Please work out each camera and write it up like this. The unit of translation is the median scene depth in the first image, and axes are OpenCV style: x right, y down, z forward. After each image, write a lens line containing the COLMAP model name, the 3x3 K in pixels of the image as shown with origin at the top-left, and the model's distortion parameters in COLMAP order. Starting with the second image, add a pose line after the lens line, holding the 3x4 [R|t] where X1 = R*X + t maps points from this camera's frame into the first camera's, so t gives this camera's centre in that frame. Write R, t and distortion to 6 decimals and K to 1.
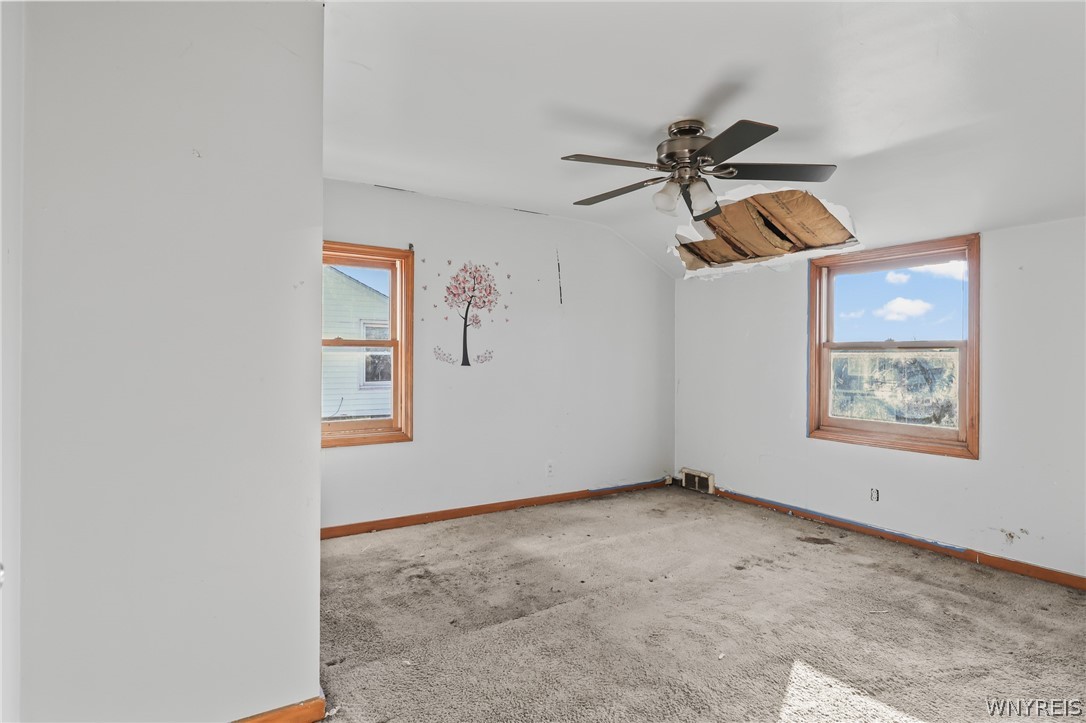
lens RADIAL K [[593.0, 0, 543.5], [0, 593.0, 357.8], [0, 0, 1]] dist [0.001852, -0.000777]
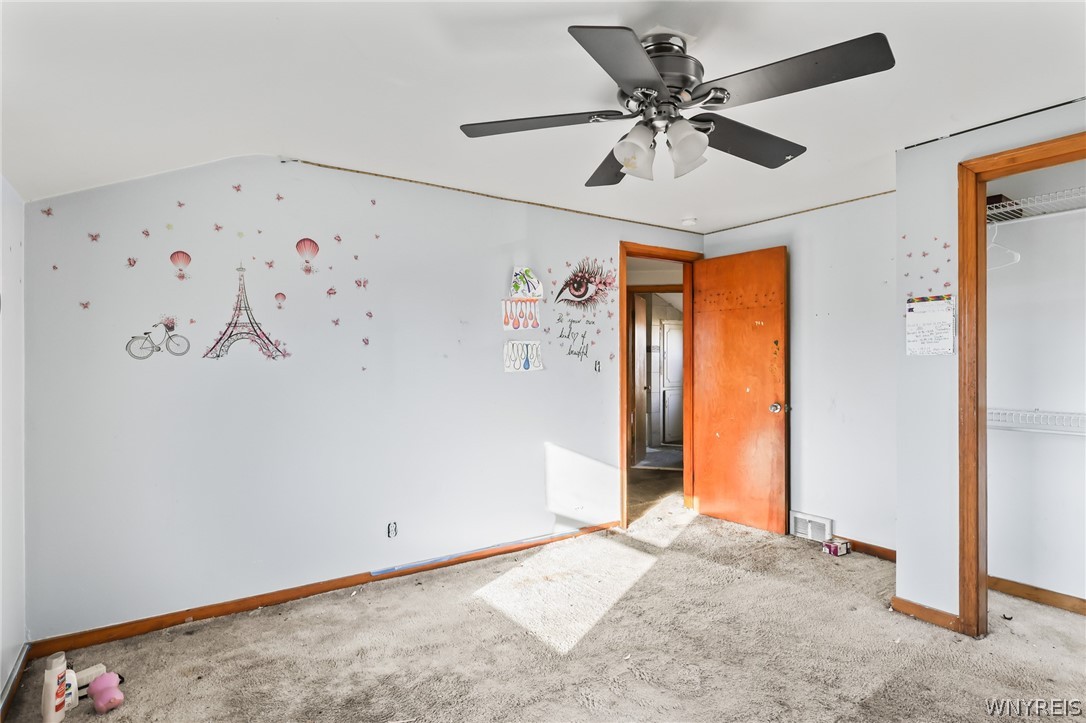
lens RADIAL K [[593.0, 0, 543.5], [0, 593.0, 357.8], [0, 0, 1]] dist [0.001852, -0.000777]
pose [[-0.999879, -0.000993, -0.015504, 0.437152], [-0.000944, 0.999994, -0.003194, -0.033229], [0.015507, -0.003179, -0.999875, 1.929618]]
